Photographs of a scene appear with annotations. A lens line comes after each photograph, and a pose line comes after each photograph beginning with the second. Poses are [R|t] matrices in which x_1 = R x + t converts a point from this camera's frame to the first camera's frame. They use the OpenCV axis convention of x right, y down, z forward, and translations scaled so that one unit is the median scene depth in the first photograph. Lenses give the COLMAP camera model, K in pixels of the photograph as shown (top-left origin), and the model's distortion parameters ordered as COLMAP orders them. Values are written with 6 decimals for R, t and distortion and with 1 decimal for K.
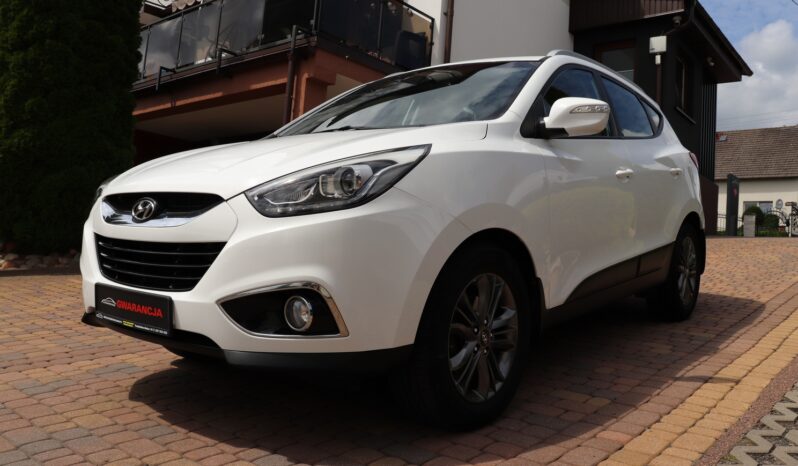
lens RADIAL K [[658.9, 0, 399.0], [0, 658.9, 233.0], [0, 0, 1]] dist [-0.093585, 0.006864]
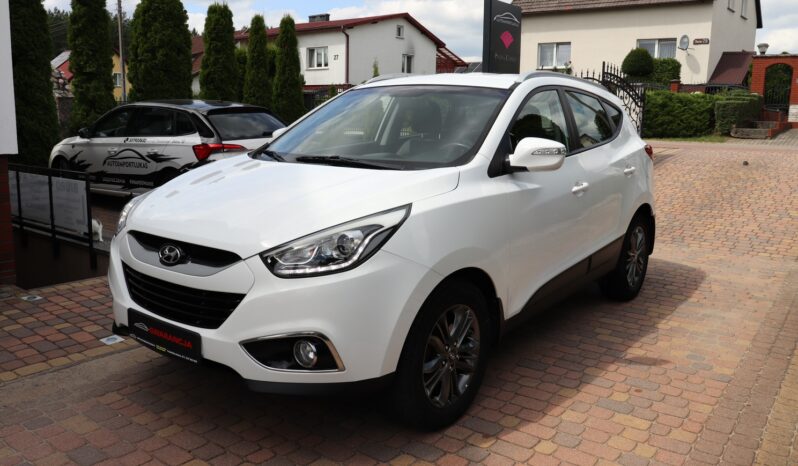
lens RADIAL K [[658.9, 0, 399.0], [0, 658.9, 233.0], [0, 0, 1]] dist [-0.093585, 0.006864]
pose [[0.999224, 0.008018, 0.038557, -0.020647], [-0.012974, 0.991421, 0.130064, -0.244462], [-0.037184, -0.130463, 0.990756, -0.202766]]
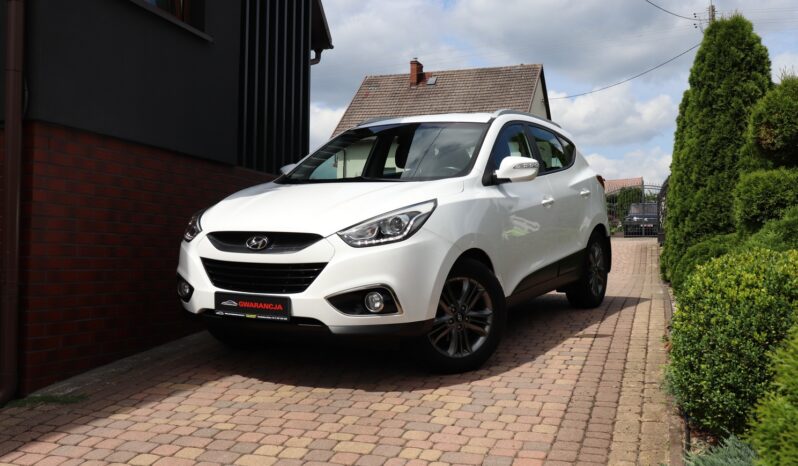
lens RADIAL K [[816.1, 0, 399.0], [0, 816.1, 233.0], [0, 0, 1]] dist [-0.000872, -0.001196]
pose [[0.986256, -0.024900, 0.163340, -0.391069], [0.024550, 0.999690, 0.004156, -0.061800], [-0.163393, -0.000089, 0.986561, -1.030697]]
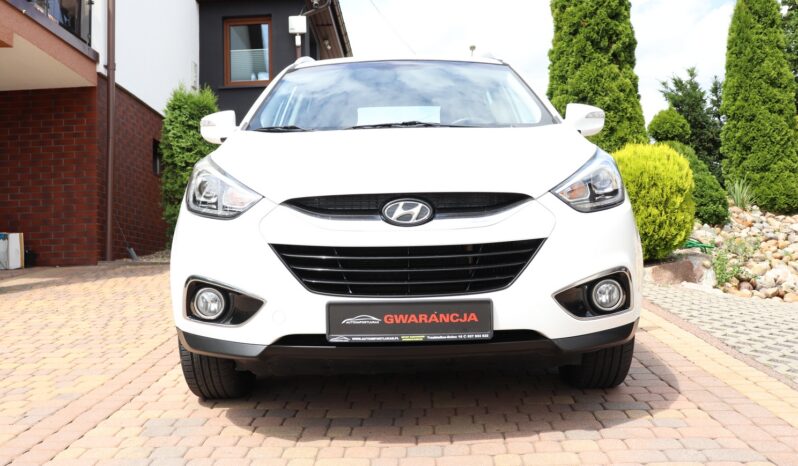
lens RADIAL K [[781.2, 0, 399.0], [0, 781.2, 233.0], [0, 0, 1]] dist [-0.059533, 0.025532]
pose [[0.772048, -0.059452, 0.632778, -1.140156], [0.057652, 0.998062, 0.023432, -0.034365], [-0.632945, 0.018390, 0.773979, 0.163993]]
